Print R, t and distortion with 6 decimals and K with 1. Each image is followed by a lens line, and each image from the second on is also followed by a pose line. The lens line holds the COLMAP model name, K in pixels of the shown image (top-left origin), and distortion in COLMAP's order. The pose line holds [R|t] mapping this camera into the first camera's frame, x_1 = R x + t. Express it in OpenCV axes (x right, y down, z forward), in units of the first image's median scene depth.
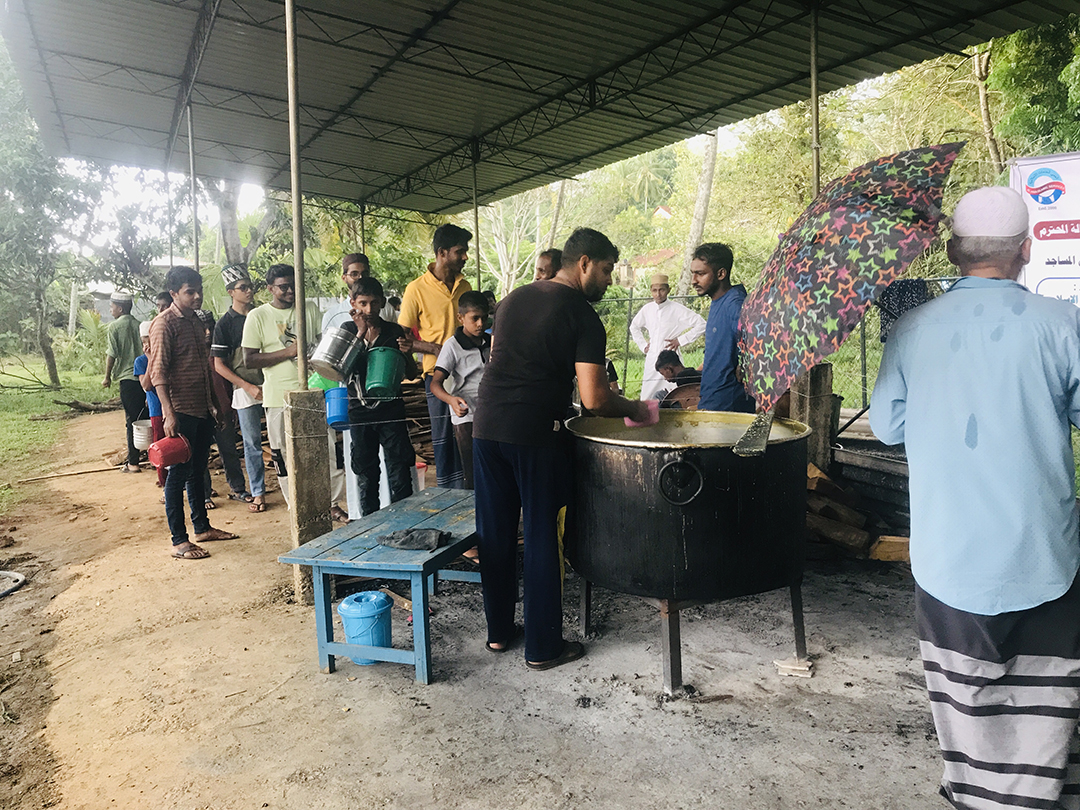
lens RADIAL K [[888.4, 0, 535.4], [0, 888.4, 388.4], [0, 0, 1]] dist [0.027036, -0.020214]
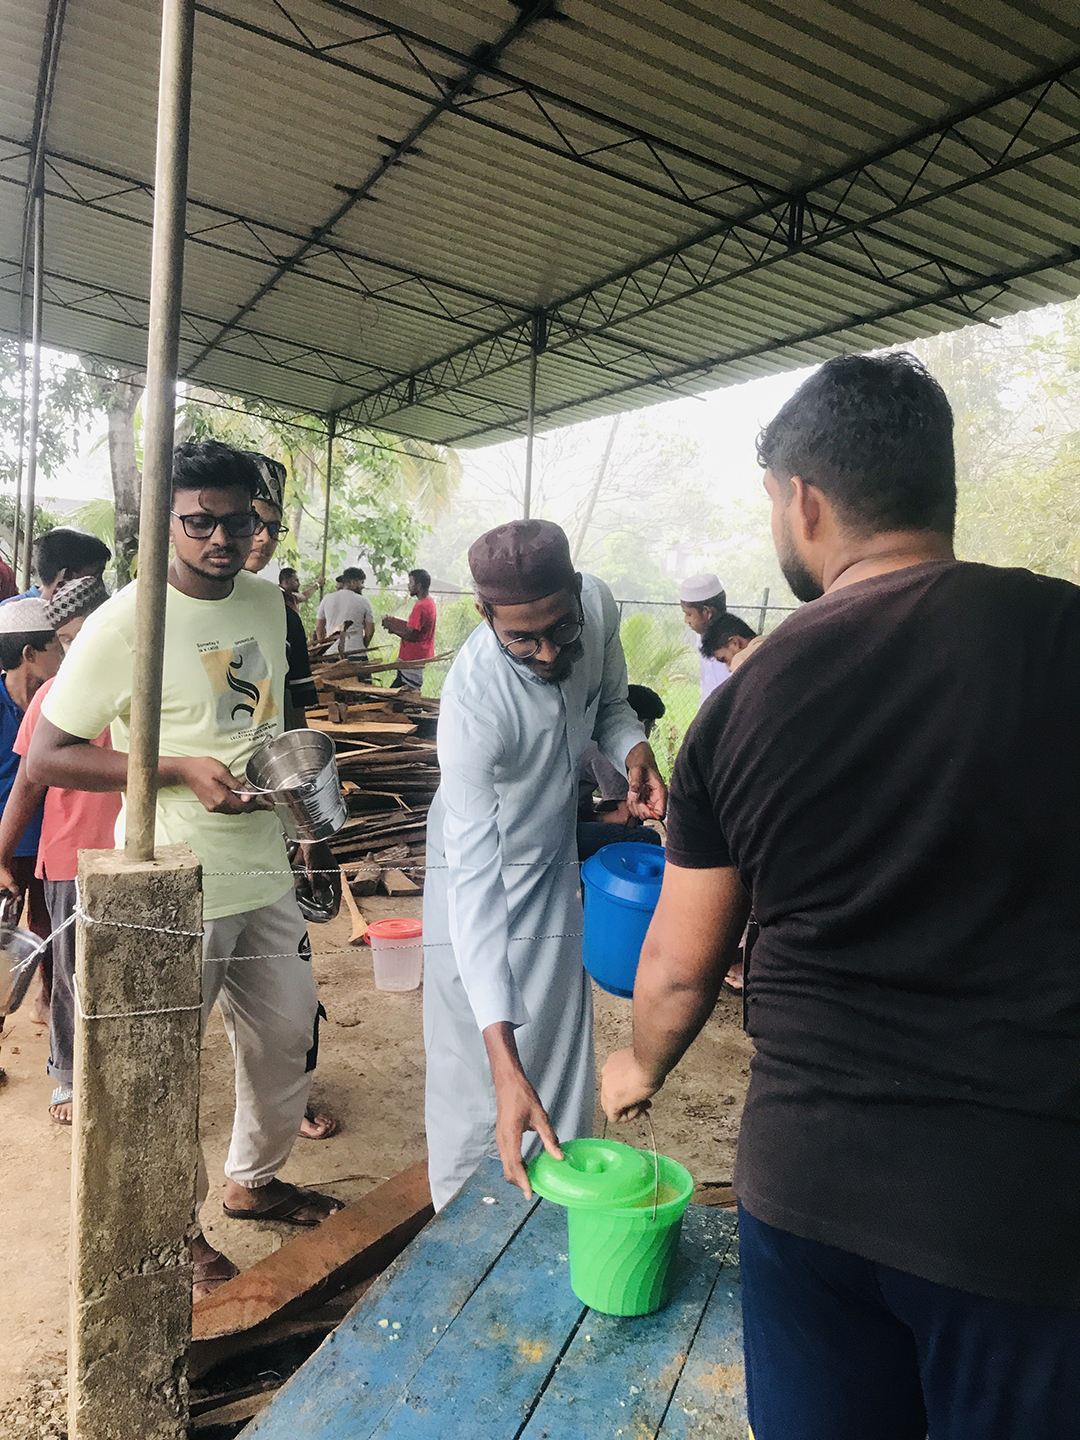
lens RADIAL K [[1184.5, 0, 543.1], [0, 1184.5, 696.2], [0, 0, 1]] dist [0.027036, -0.020214]
pose [[0.996455, 0.083922, 0.005902, -0.071389], [-0.083883, 0.996454, -0.006637, -0.038279], [-0.006438, 0.006119, 0.999961, 0.331367]]
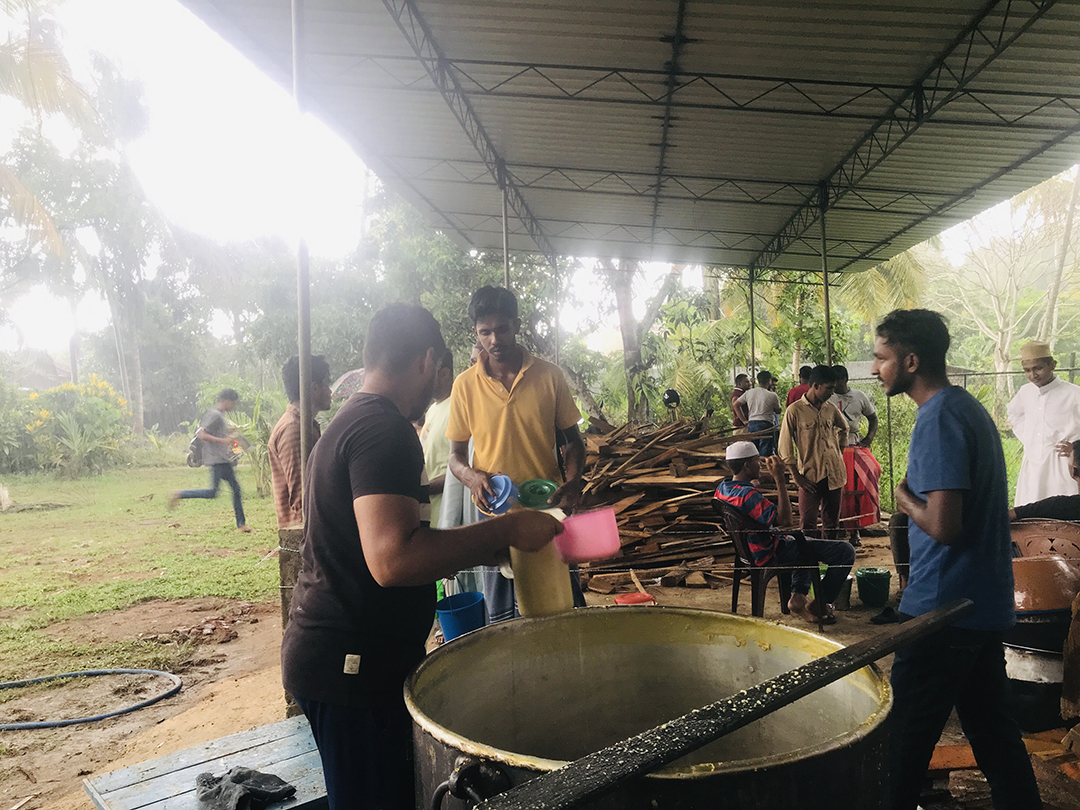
lens RADIAL K [[888.4, 0, 538.8], [0, 888.4, 393.5], [0, 0, 1]] dist [0.027036, -0.020214]
pose [[0.858542, -0.007182, -0.512693, 0.187009], [-0.027235, 0.997852, -0.059585, -0.042706], [0.512019, 0.065120, 0.856502, 0.244633]]
